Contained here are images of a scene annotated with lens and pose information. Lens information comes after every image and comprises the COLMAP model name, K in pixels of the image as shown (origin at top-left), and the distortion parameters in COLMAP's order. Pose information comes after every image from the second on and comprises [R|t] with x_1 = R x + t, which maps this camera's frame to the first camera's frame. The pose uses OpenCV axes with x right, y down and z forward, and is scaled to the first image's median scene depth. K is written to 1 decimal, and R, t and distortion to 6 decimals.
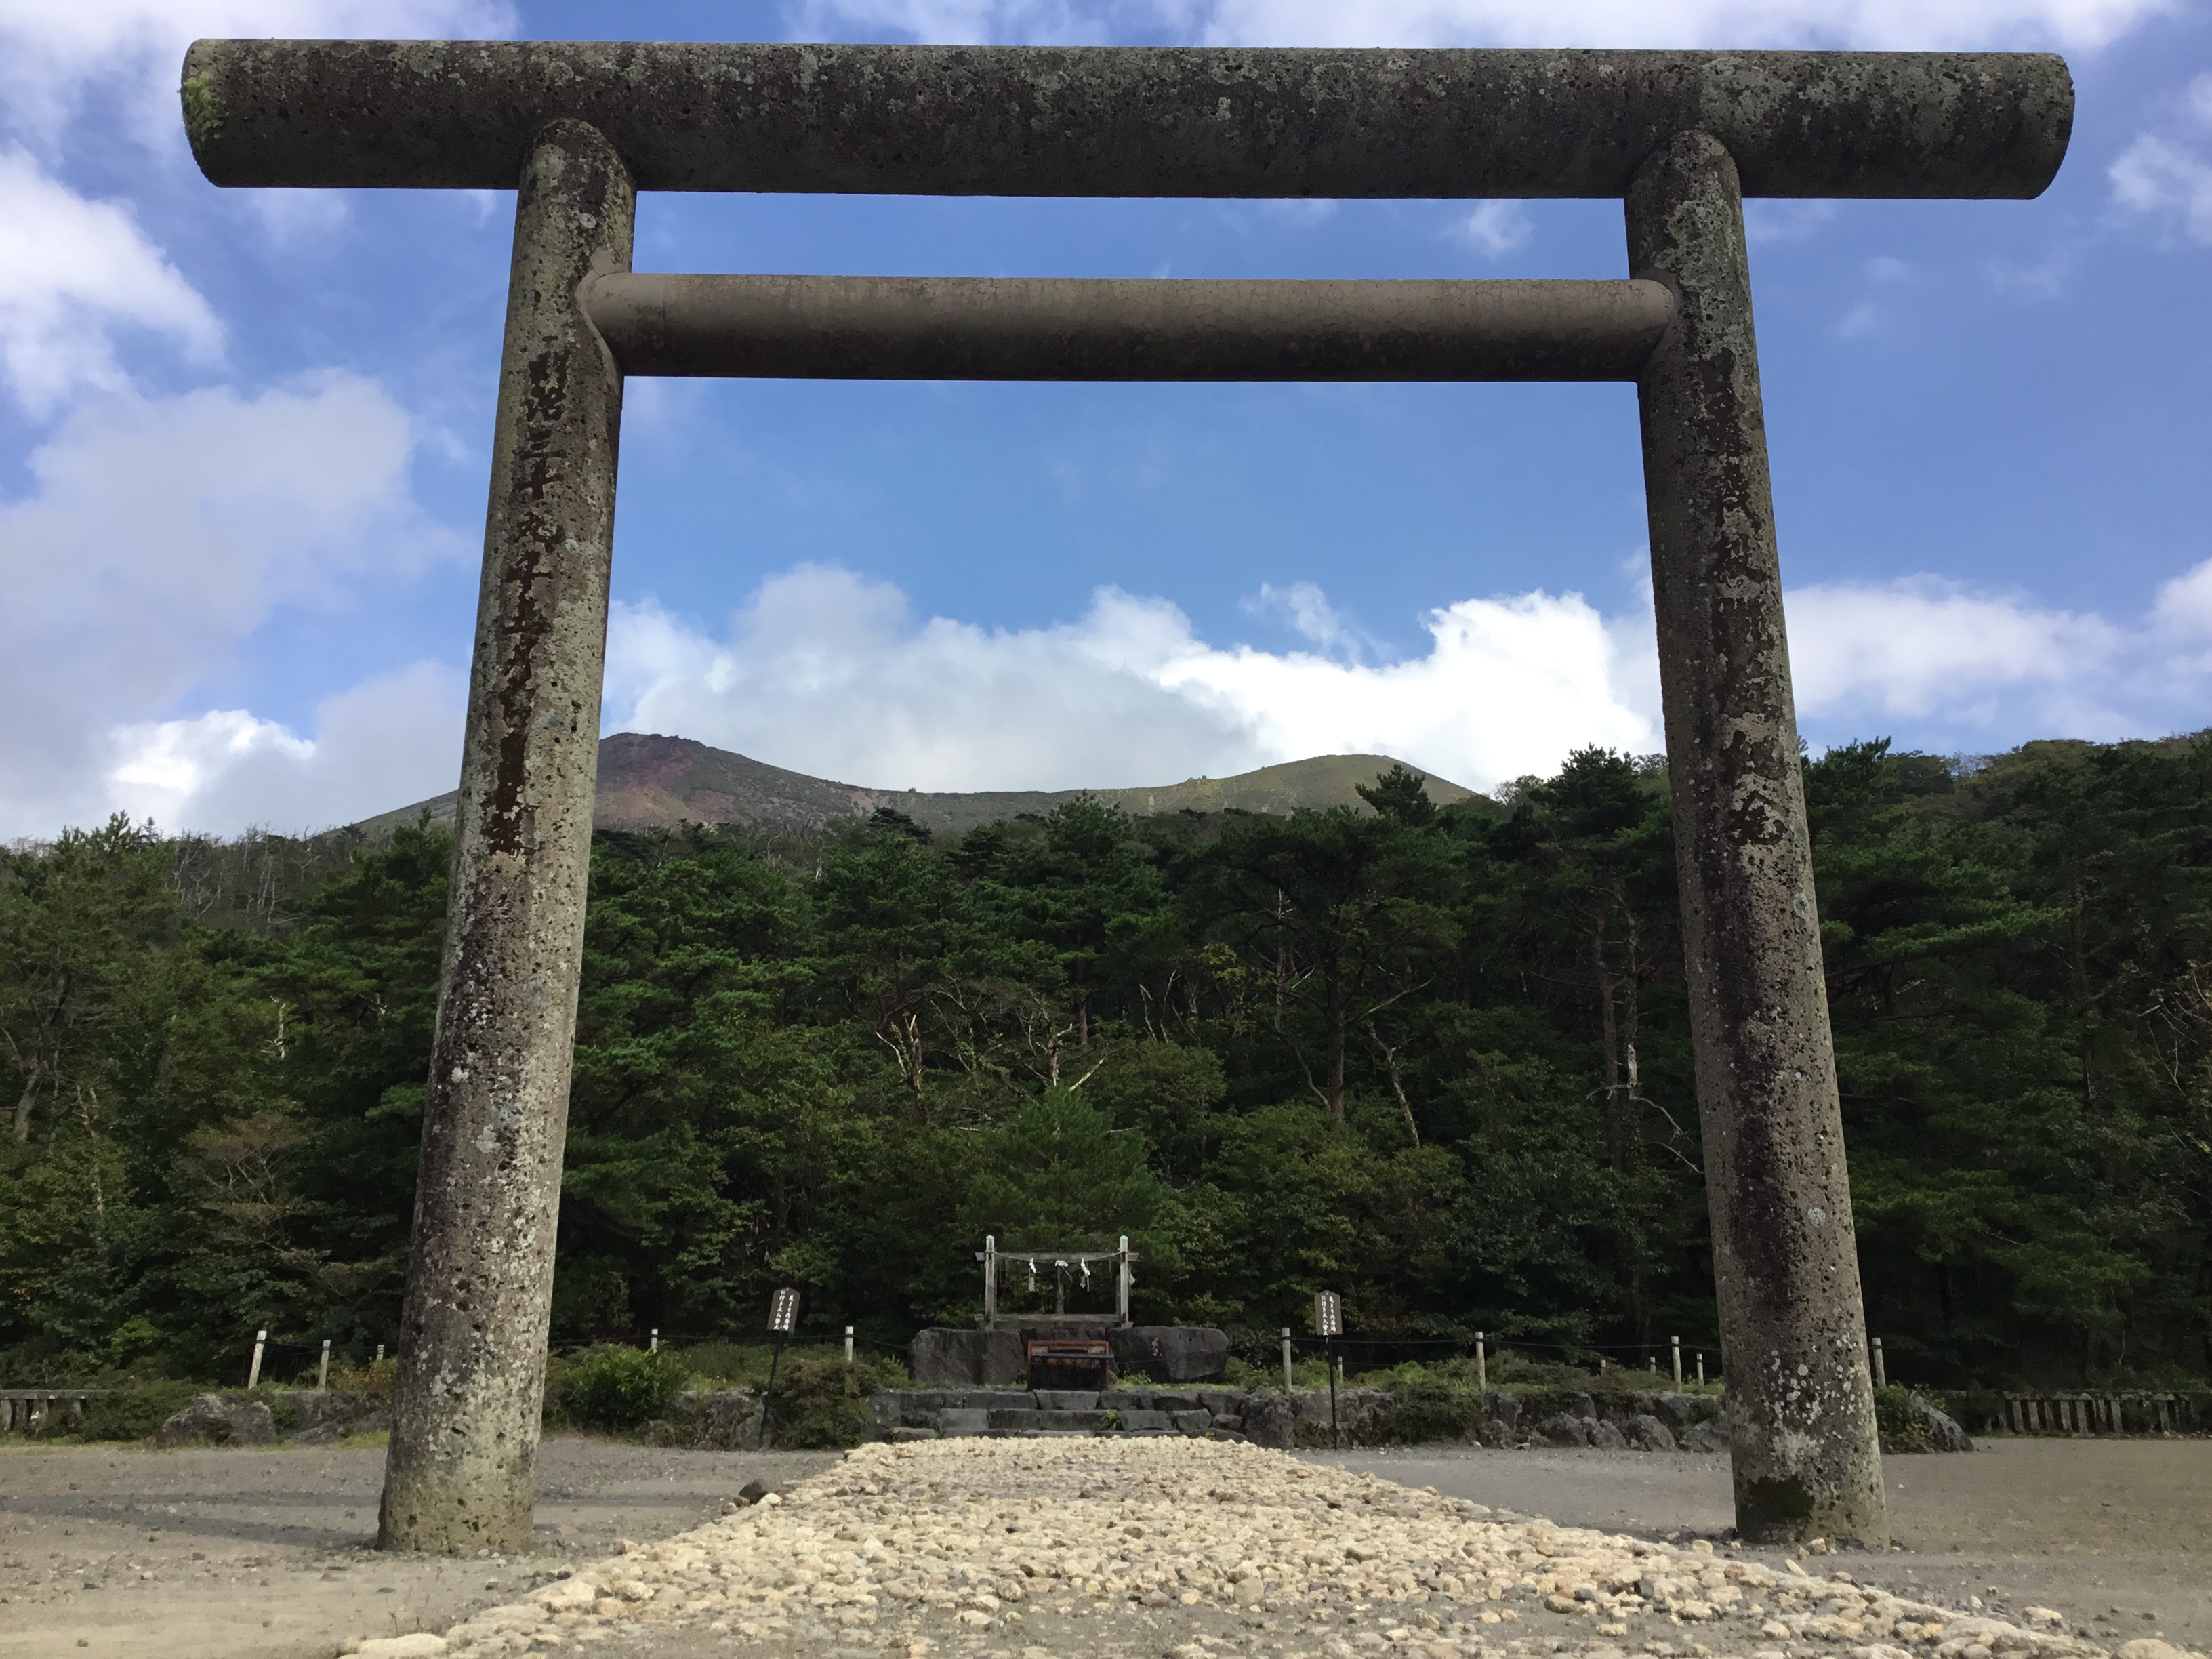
lens RADIAL K [[1988.7, 0, 1090.7], [0, 1988.7, 784.4], [0, 0, 1]] dist [0.096881, -0.023928]
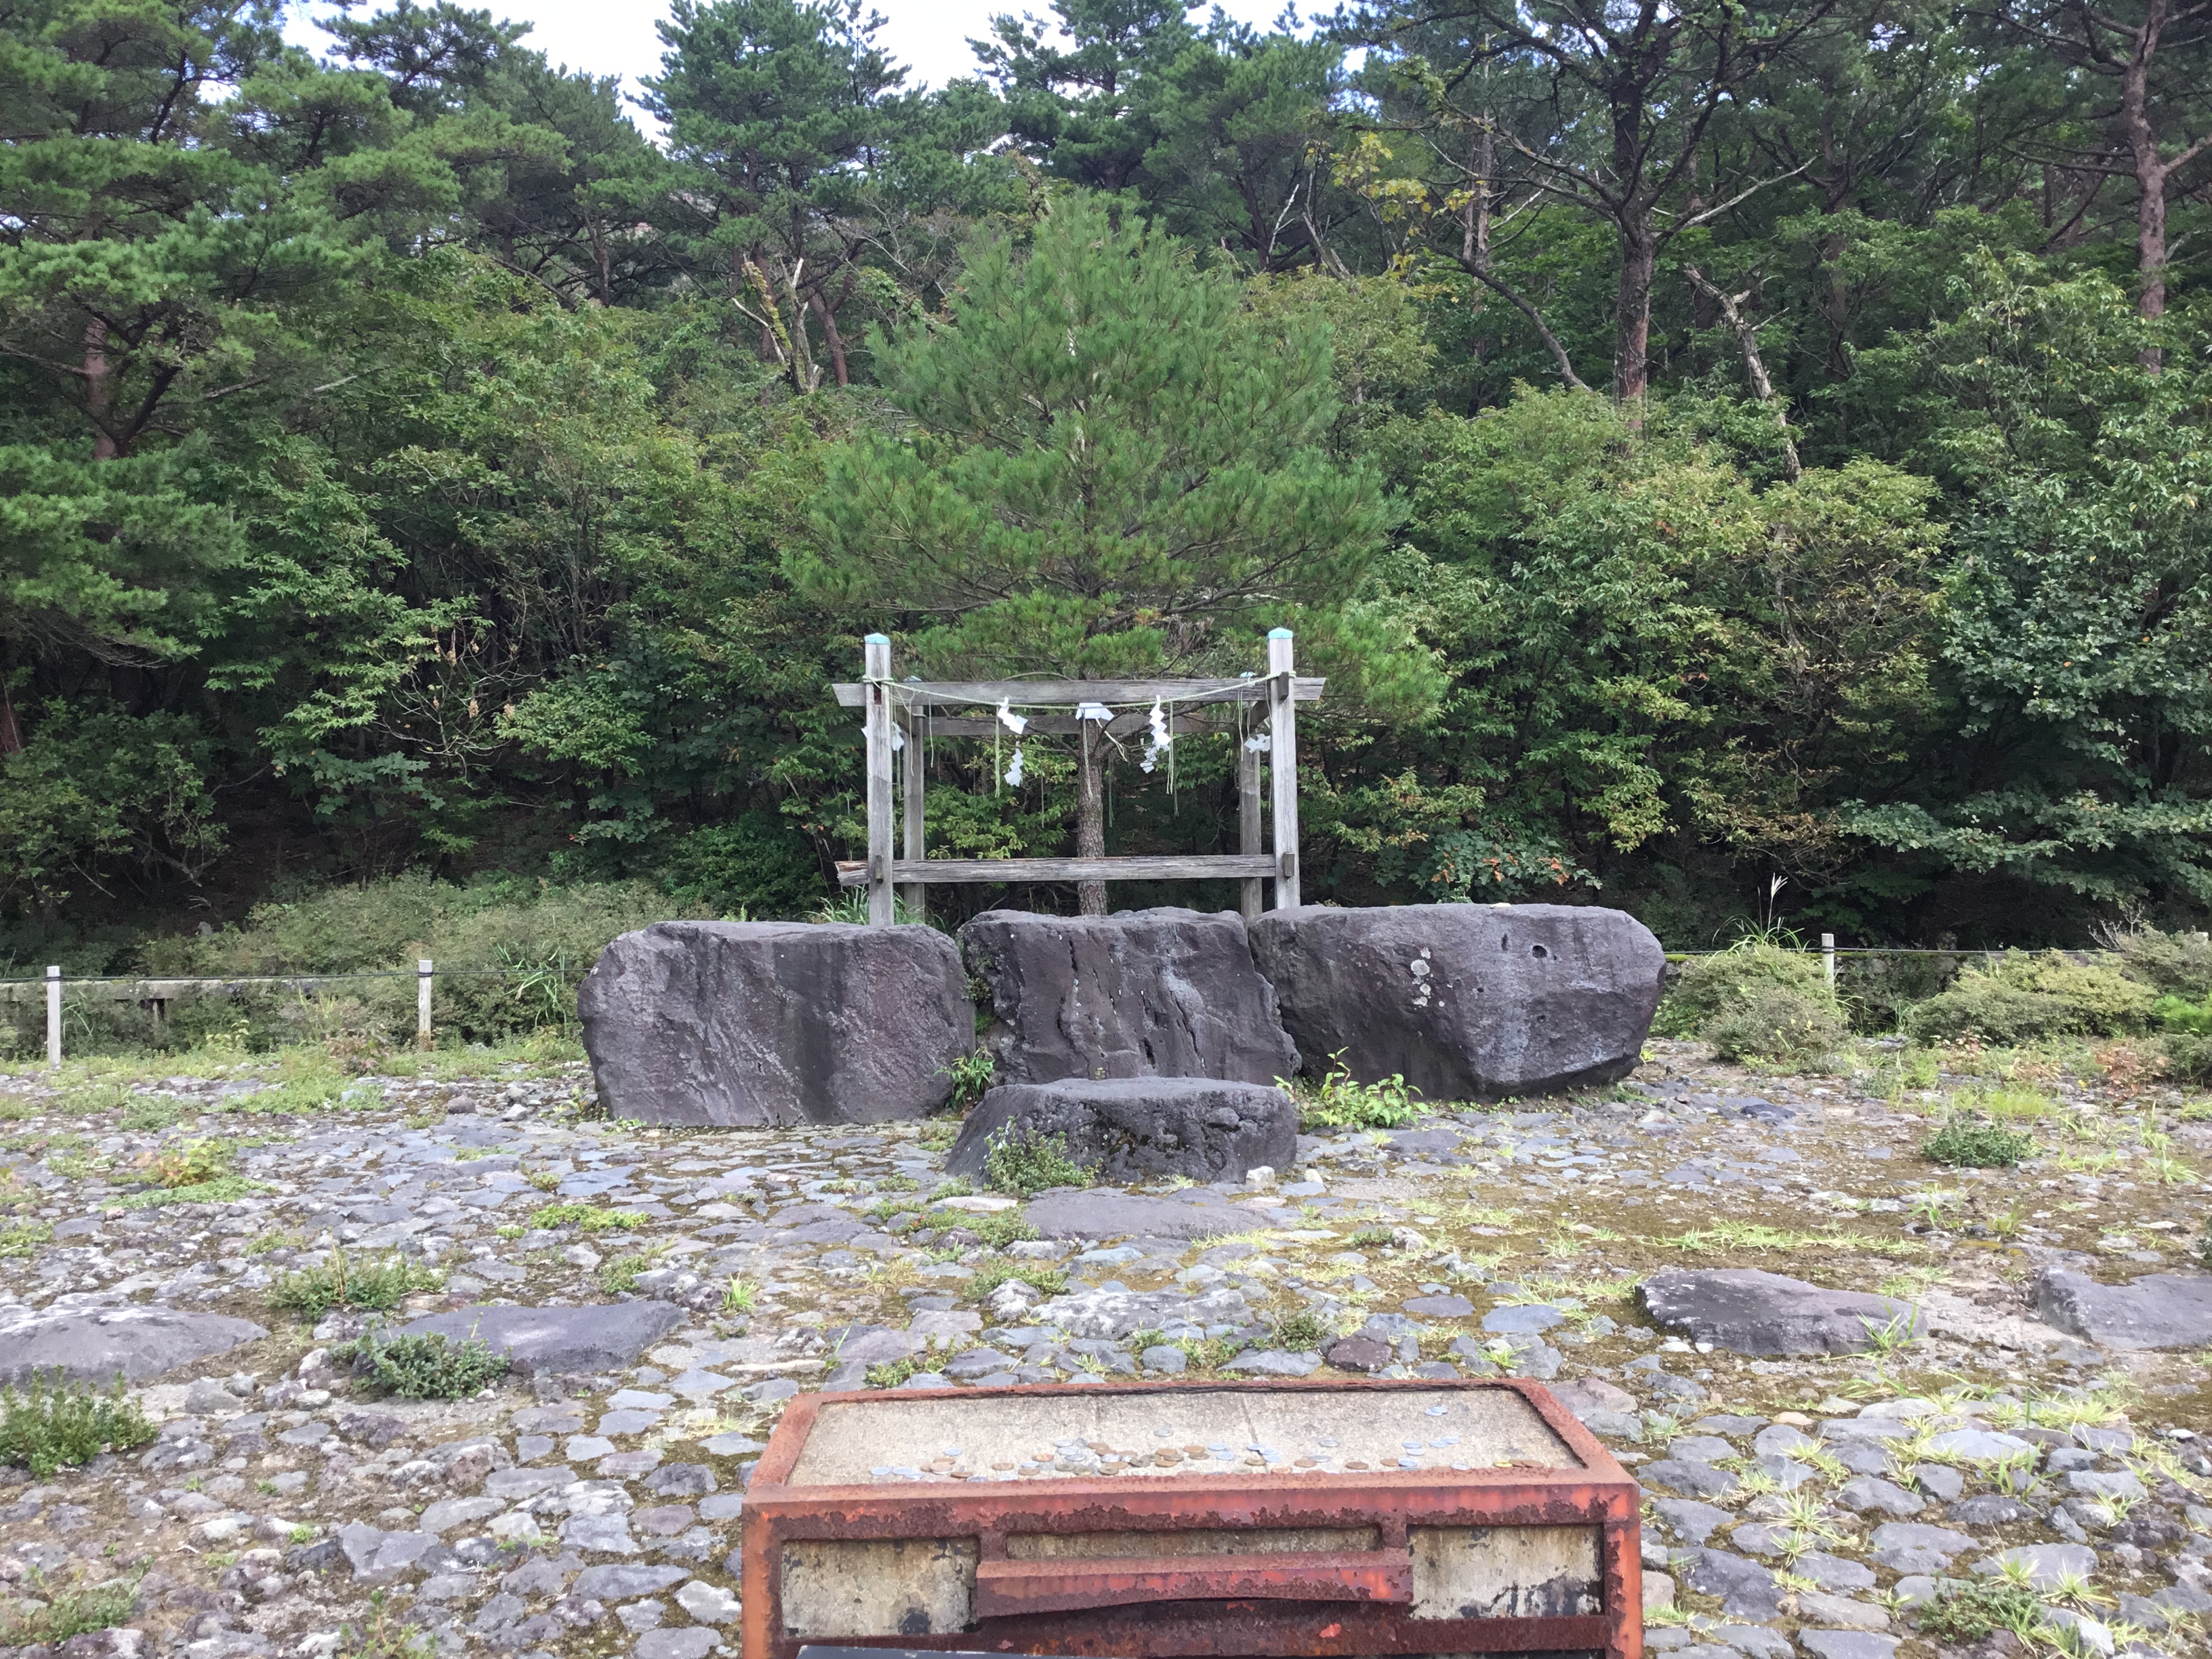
lens RADIAL K [[1988.7, 0, 1103.2], [0, 1988.7, 834.0], [0, 0, 1]] dist [0.096881, -0.023928]
pose [[0.999831, -0.015368, -0.010051, -0.007226], [0.017603, 0.957971, 0.286323, 0.118180], [0.005228, -0.286452, 0.958080, 0.487259]]
